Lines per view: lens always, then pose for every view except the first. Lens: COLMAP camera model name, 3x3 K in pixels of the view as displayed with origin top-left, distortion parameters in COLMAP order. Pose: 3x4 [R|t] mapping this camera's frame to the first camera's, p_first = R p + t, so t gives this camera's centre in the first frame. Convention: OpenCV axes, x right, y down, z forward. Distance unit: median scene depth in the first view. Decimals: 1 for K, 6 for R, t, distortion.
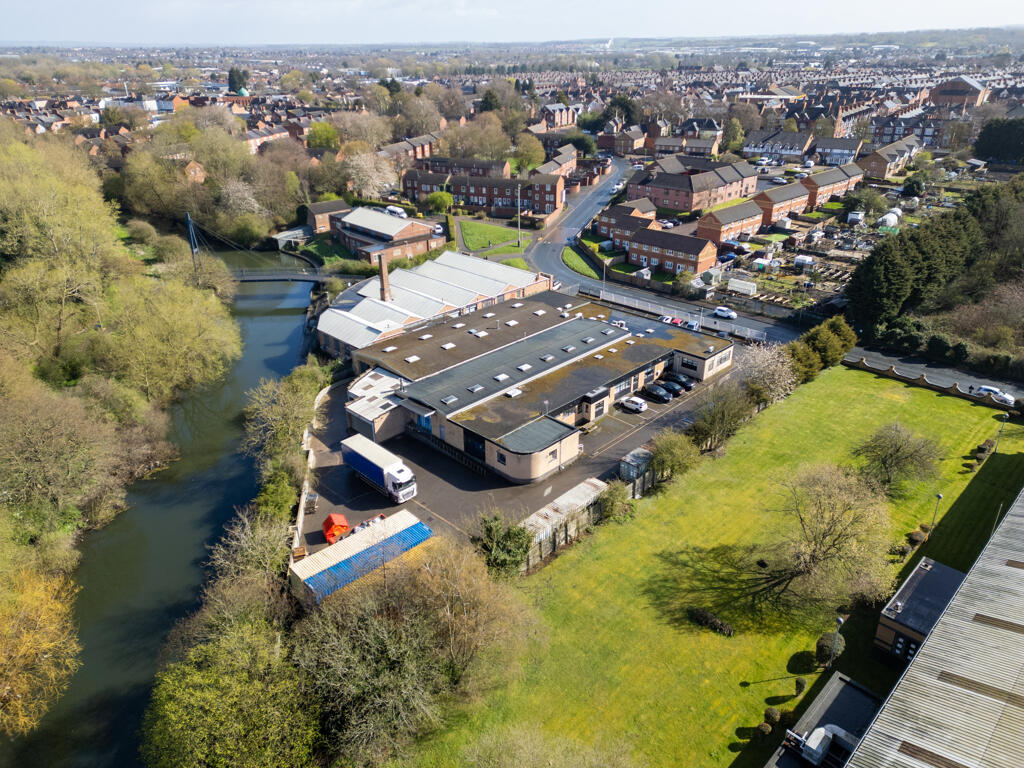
lens RADIAL K [[726.1, 0, 512.0], [0, 726.1, 384.0], [0, 0, 1]] dist [0.003351, -0.001119]
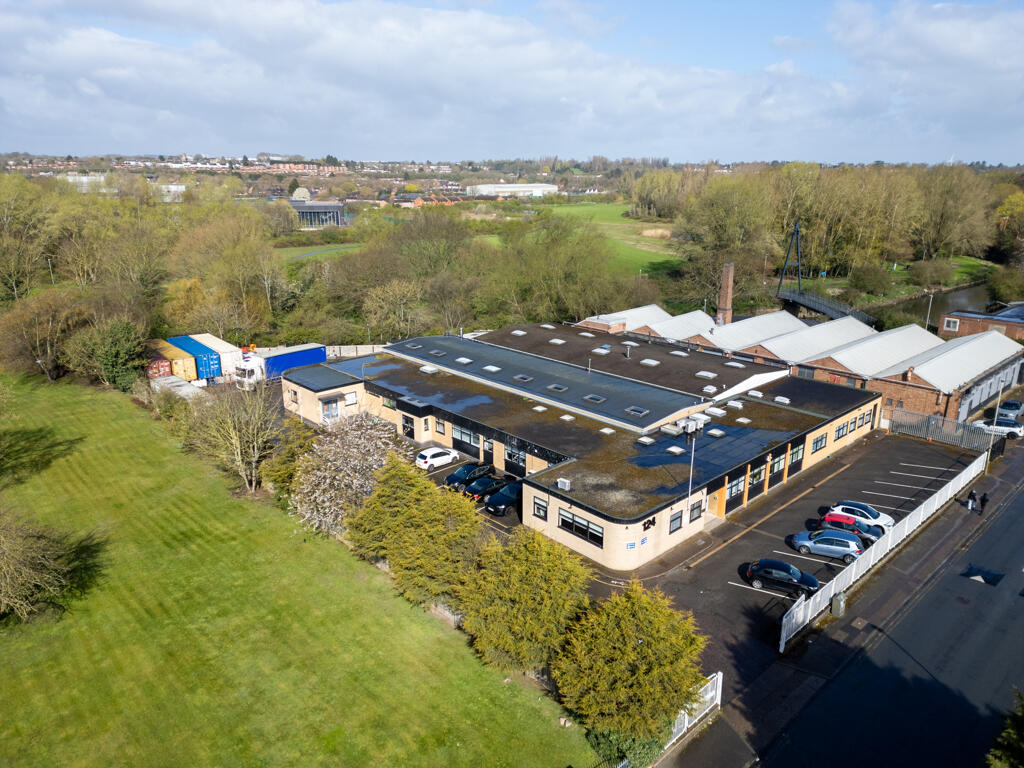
lens RADIAL K [[726.1, 0, 512.0], [0, 726.1, 384.0], [0, 0, 1]] dist [0.003351, -0.001119]
pose [[-0.038921, 0.297983, -0.953777, 0.754213], [-0.426290, 0.858331, 0.285560, -0.237689], [0.903749, 0.417700, 0.093620, 0.987380]]
